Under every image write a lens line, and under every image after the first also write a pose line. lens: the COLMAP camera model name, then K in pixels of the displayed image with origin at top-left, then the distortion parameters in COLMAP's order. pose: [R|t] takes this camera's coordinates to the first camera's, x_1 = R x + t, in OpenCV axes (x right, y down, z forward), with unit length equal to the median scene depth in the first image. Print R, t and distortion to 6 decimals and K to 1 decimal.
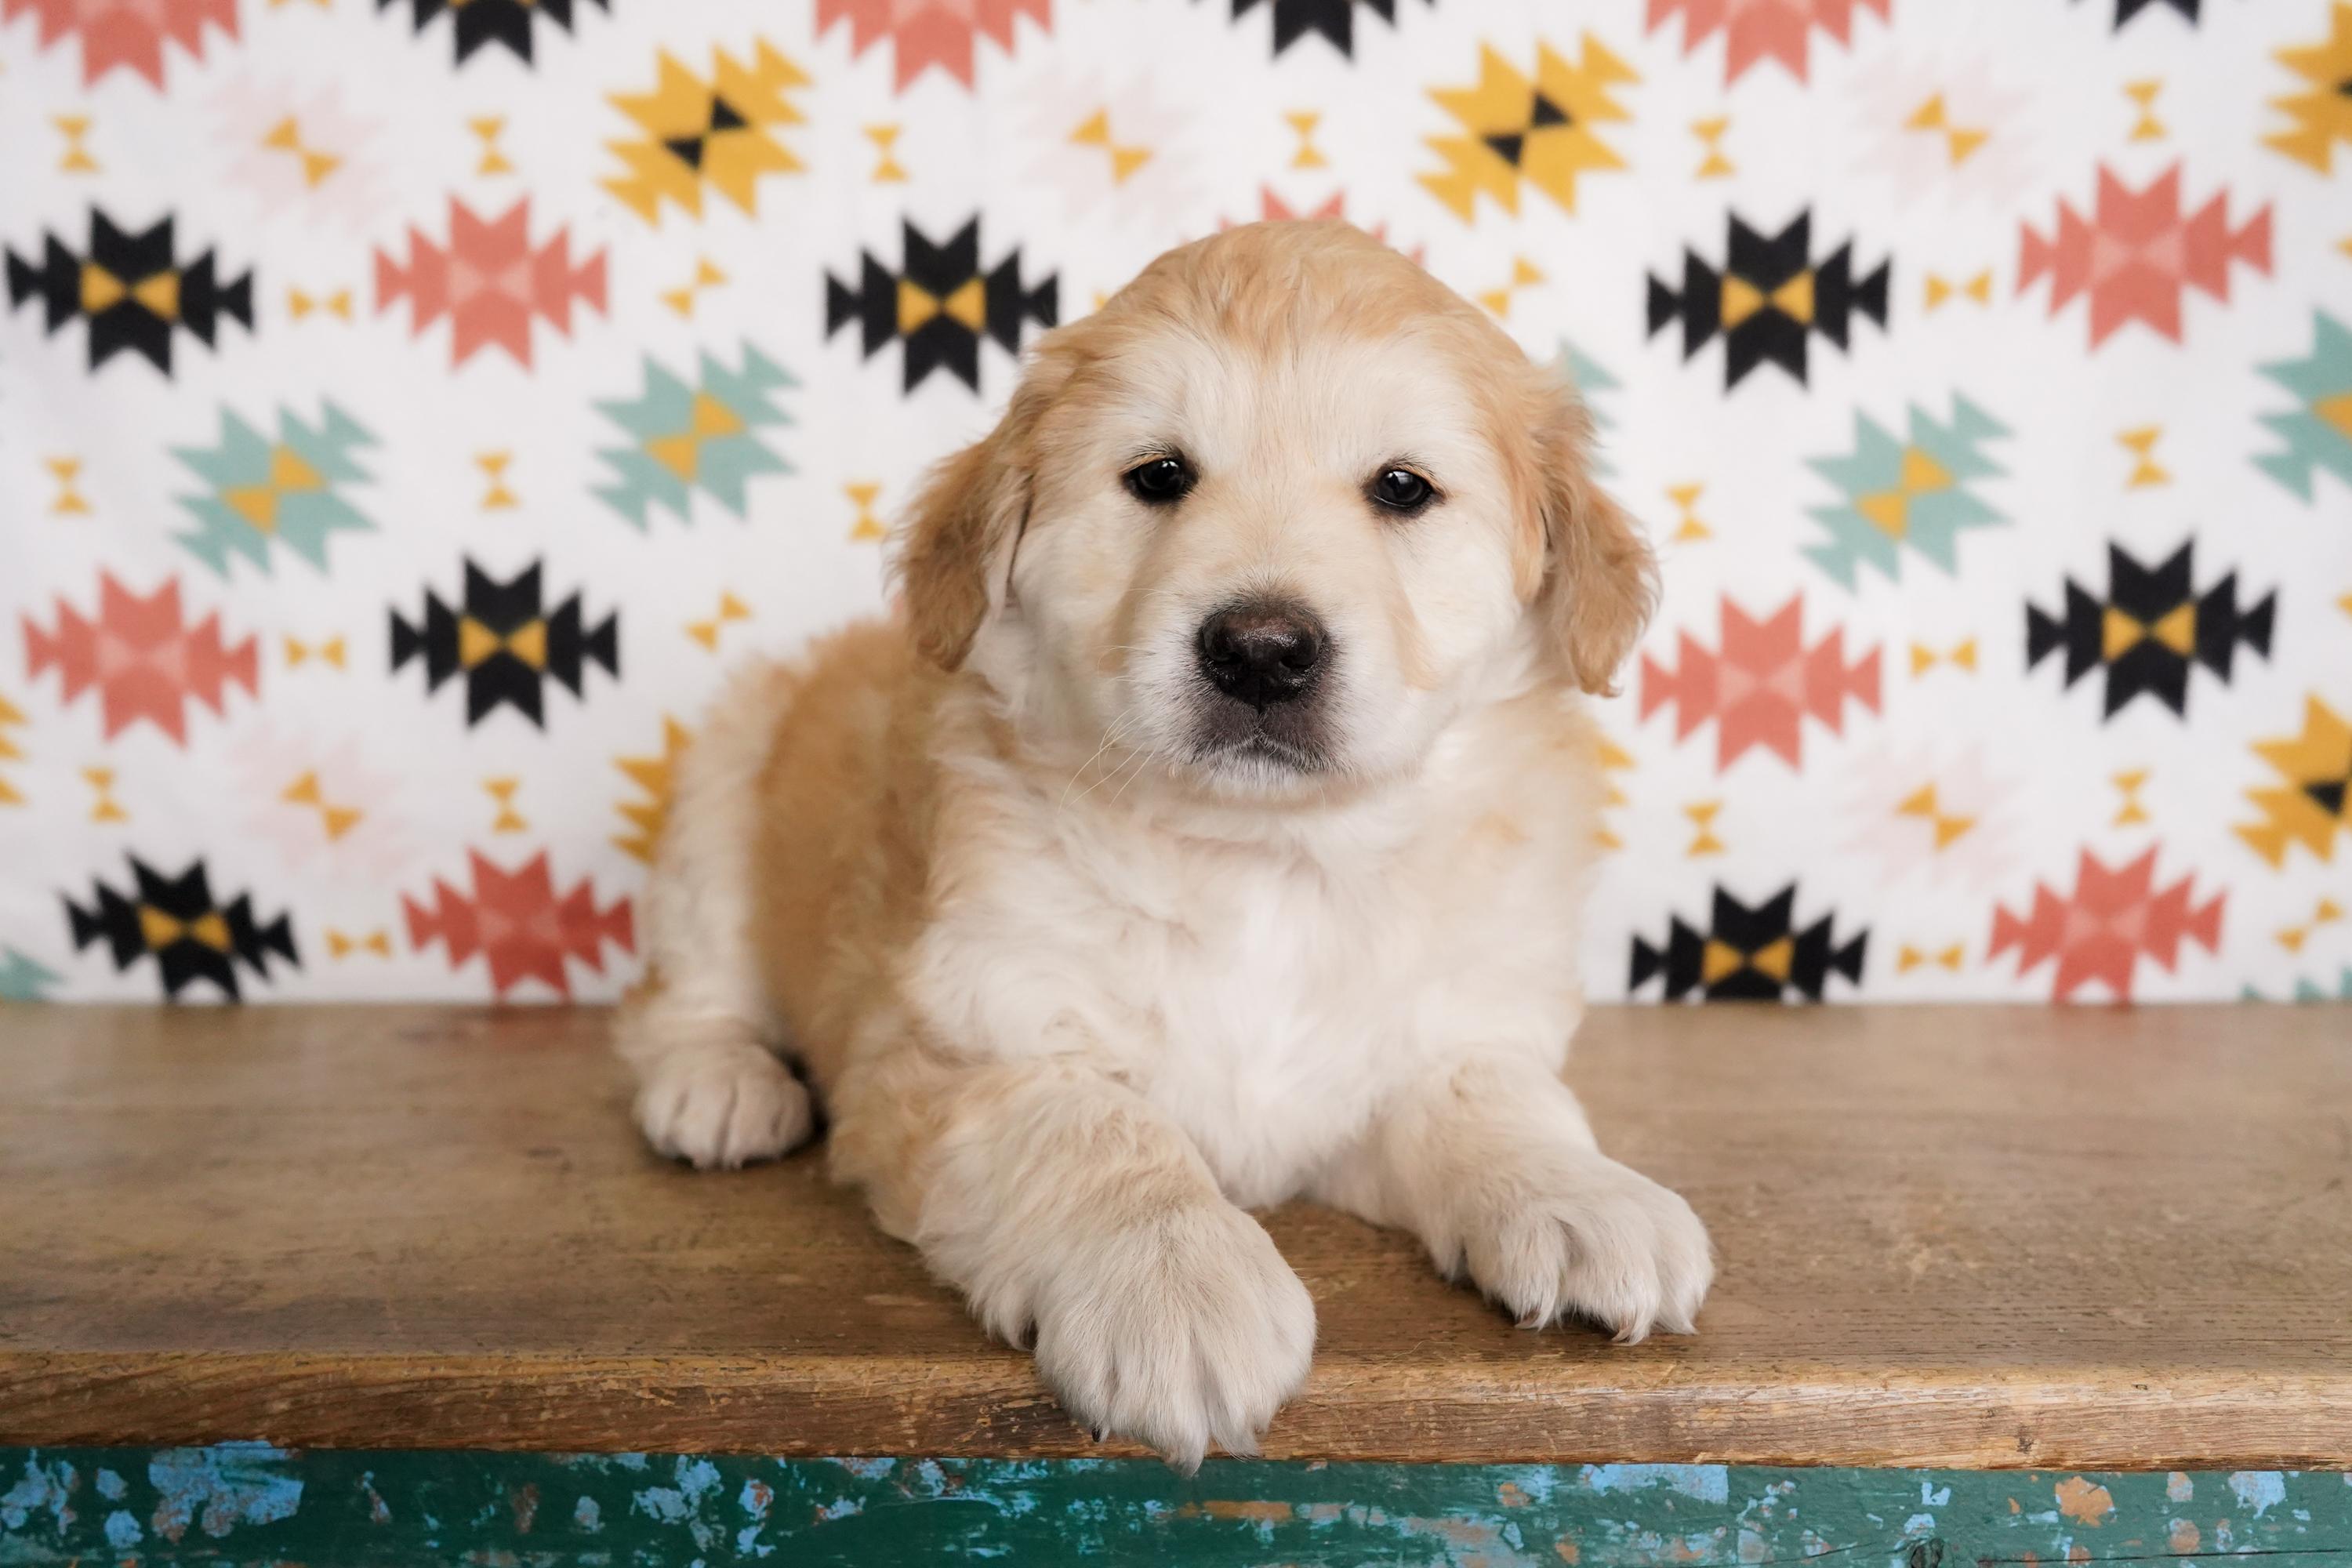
lens RADIAL K [[2025.1, 0, 1175.3], [0, 2025.1, 789.5], [0, 0, 1]] dist [-0.005859, 0.020858]
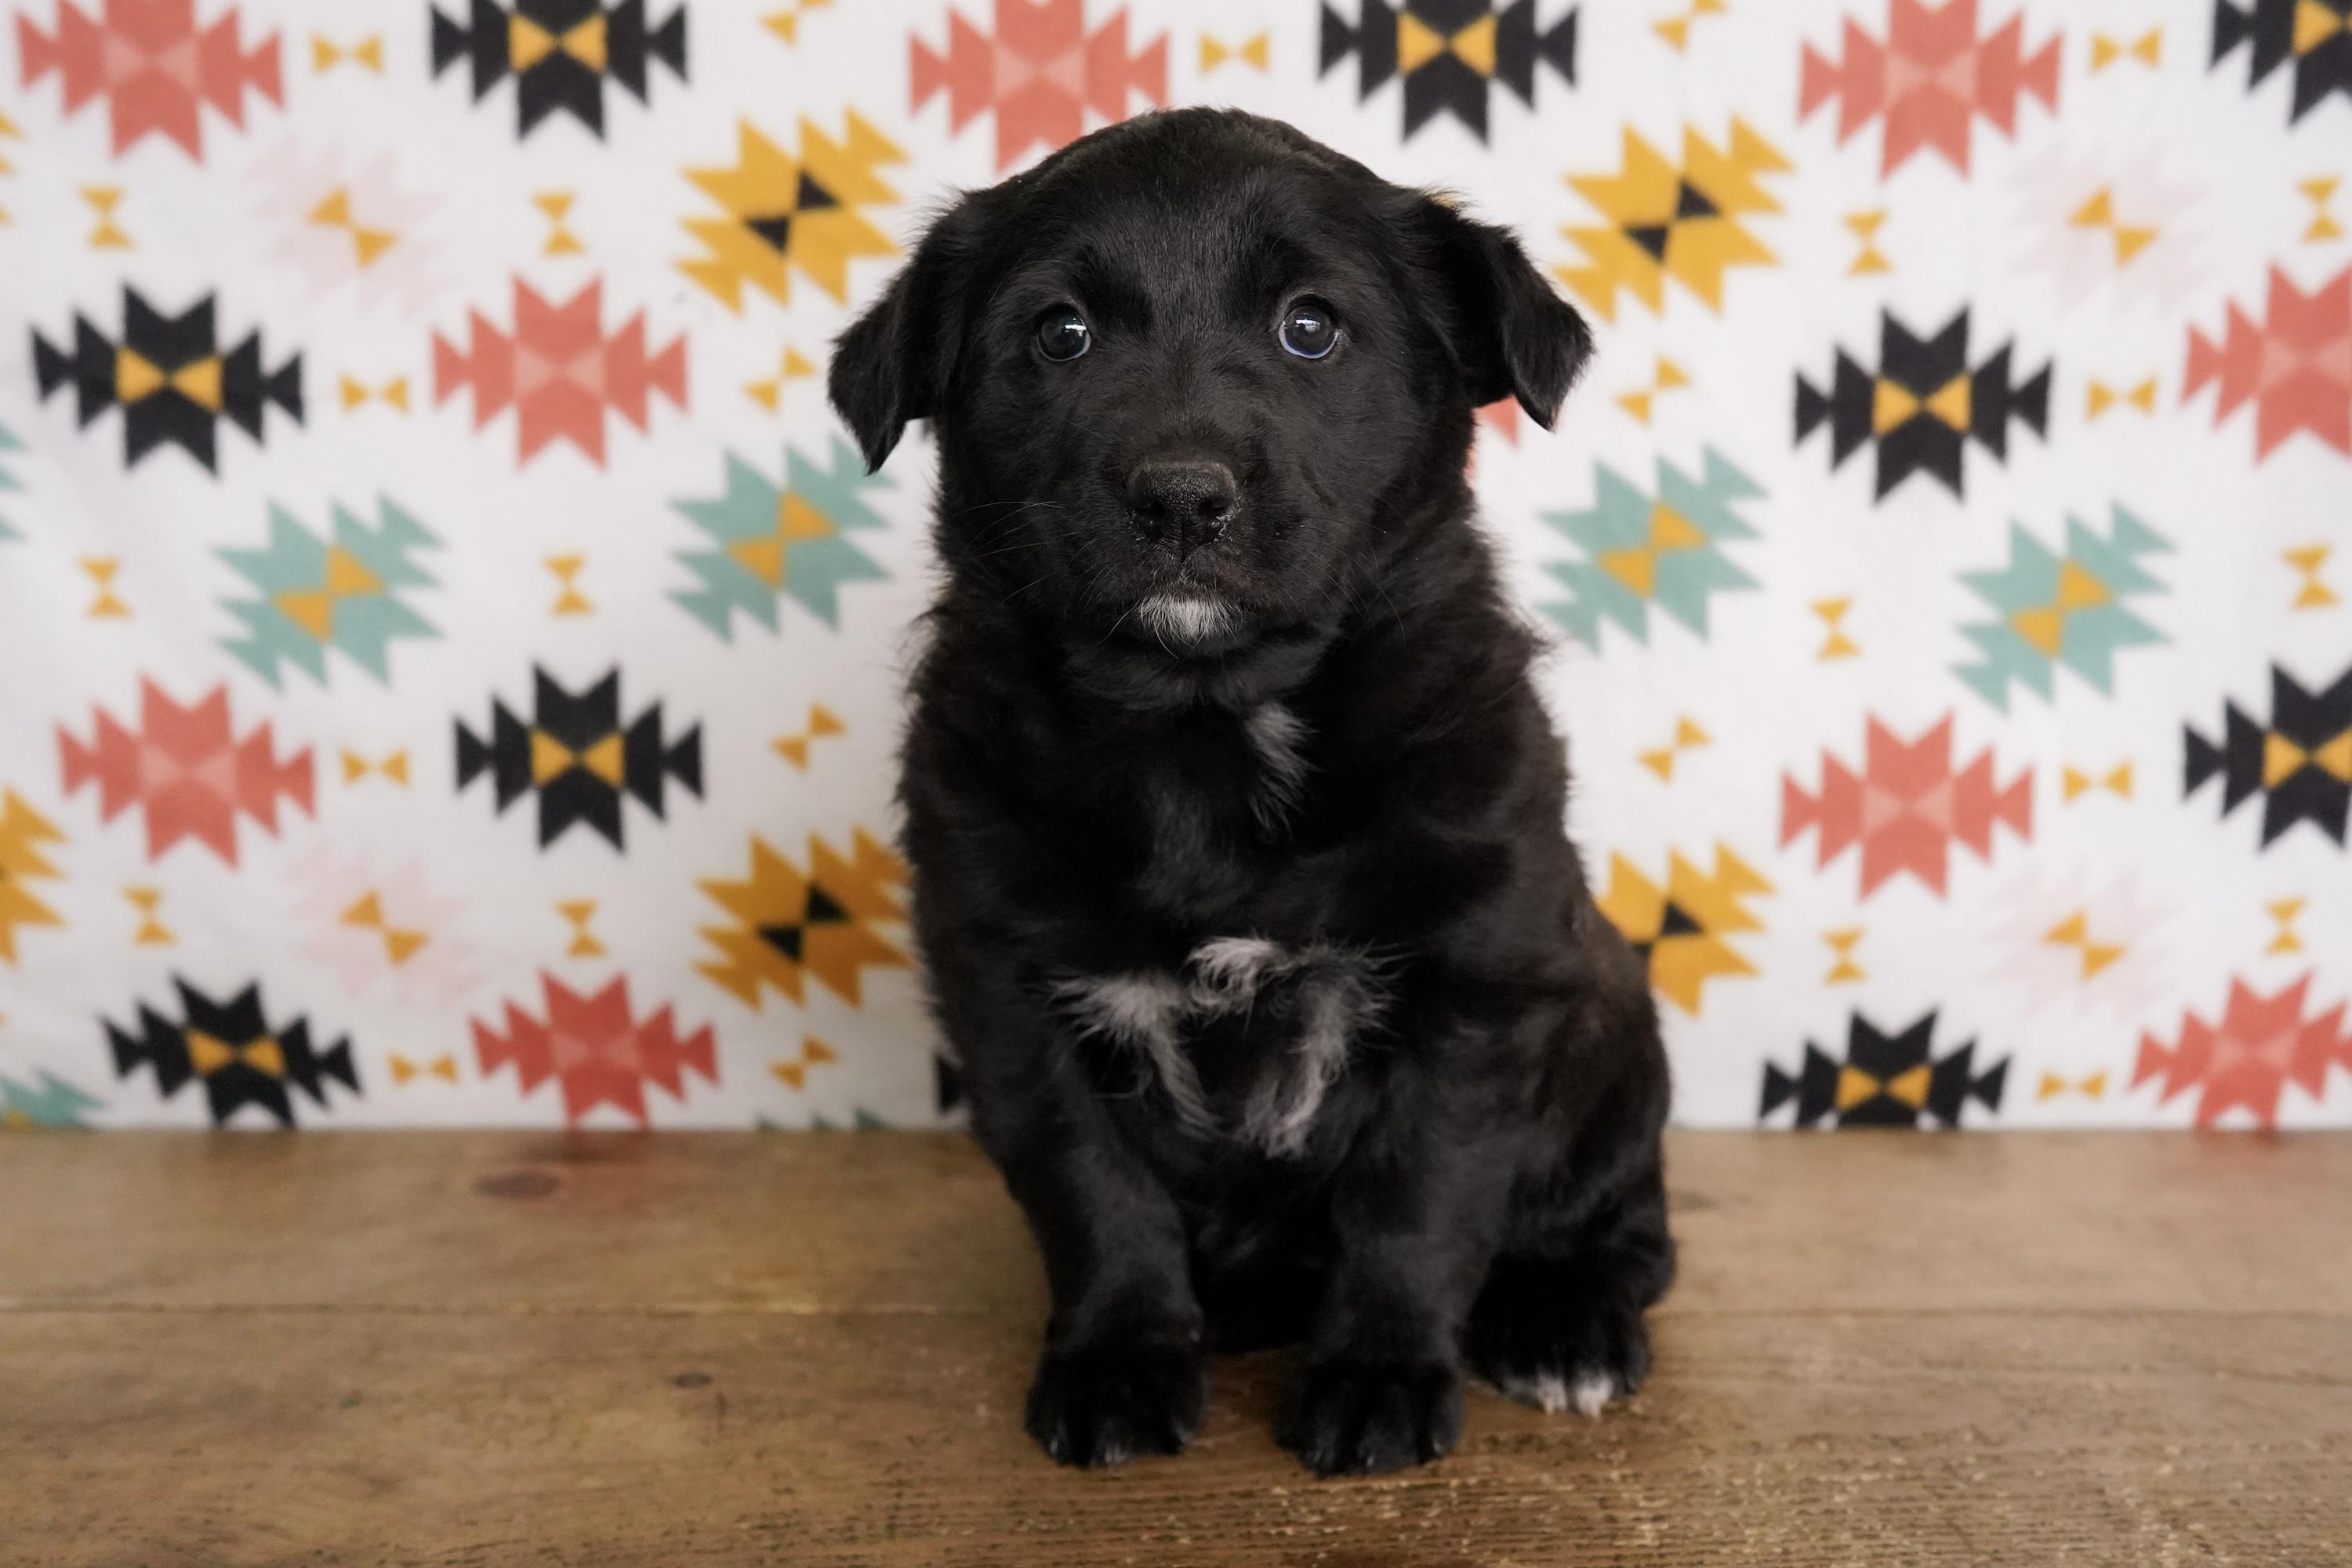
lens RADIAL K [[2126.6, 0, 1179.2], [0, 2126.6, 774.5], [0, 0, 1]] dist [-0.010083, 0.029843]
pose [[0.999595, -0.000100, 0.028445, -0.081839], [-0.001220, 0.998924, 0.046366, -0.111787], [-0.028419, -0.046382, 0.998519, 0.006843]]
